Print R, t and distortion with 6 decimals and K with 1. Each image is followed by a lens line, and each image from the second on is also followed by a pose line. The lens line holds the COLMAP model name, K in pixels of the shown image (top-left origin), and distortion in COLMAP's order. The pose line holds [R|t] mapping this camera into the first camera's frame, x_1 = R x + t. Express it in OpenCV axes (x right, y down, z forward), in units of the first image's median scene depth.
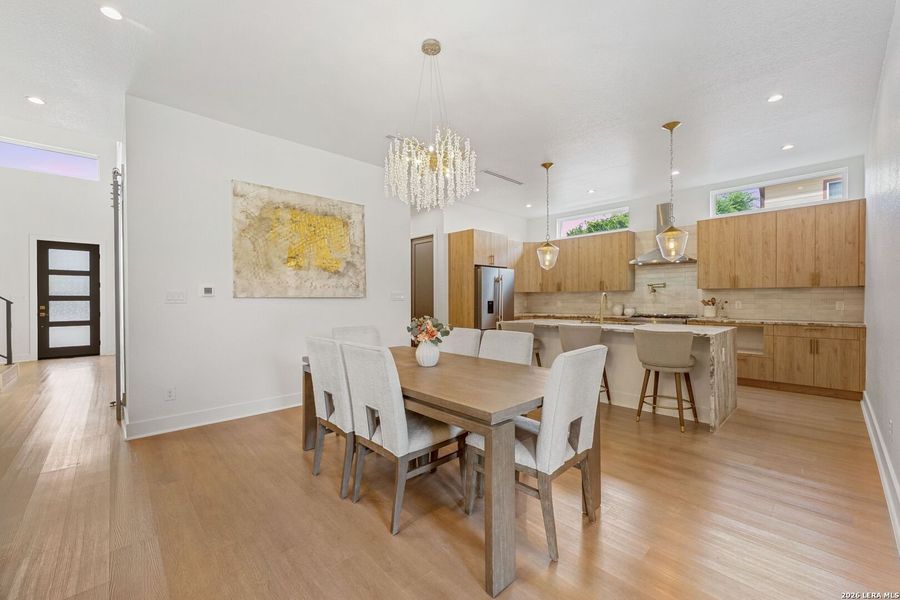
lens RADIAL K [[360.7, 0, 451.2], [0, 360.7, 299.9], [0, 0, 1]] dist [-0.002823, -0.000257]
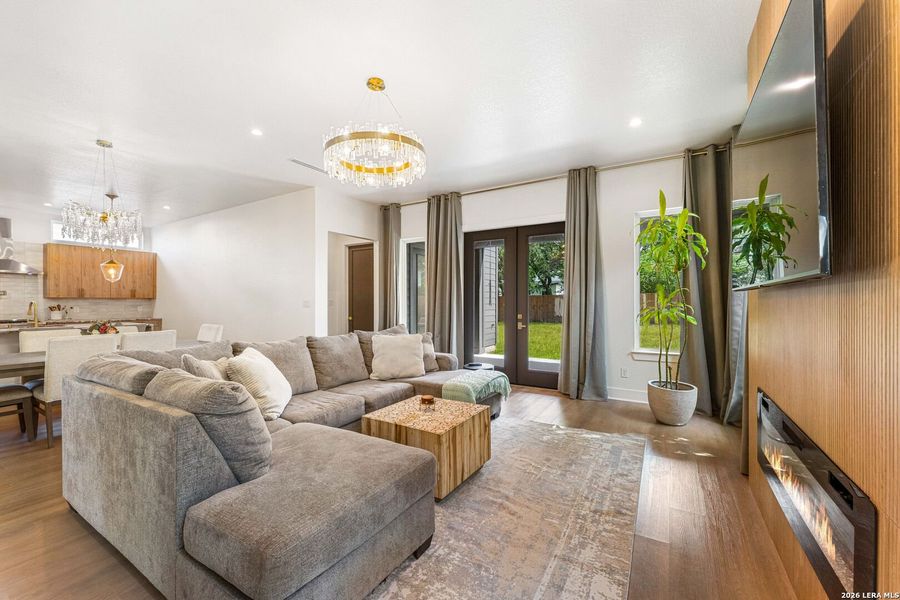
lens RADIAL K [[360.7, 0, 451.4], [0, 360.7, 301.2], [0, 0, 1]] dist [-0.002823, -0.000257]
pose [[-0.257412, 0.005549, 0.966286, -1.001301], [0.006793, 0.999969, -0.003933, -0.003266], [-0.966278, 0.005552, -0.257442, -0.034608]]
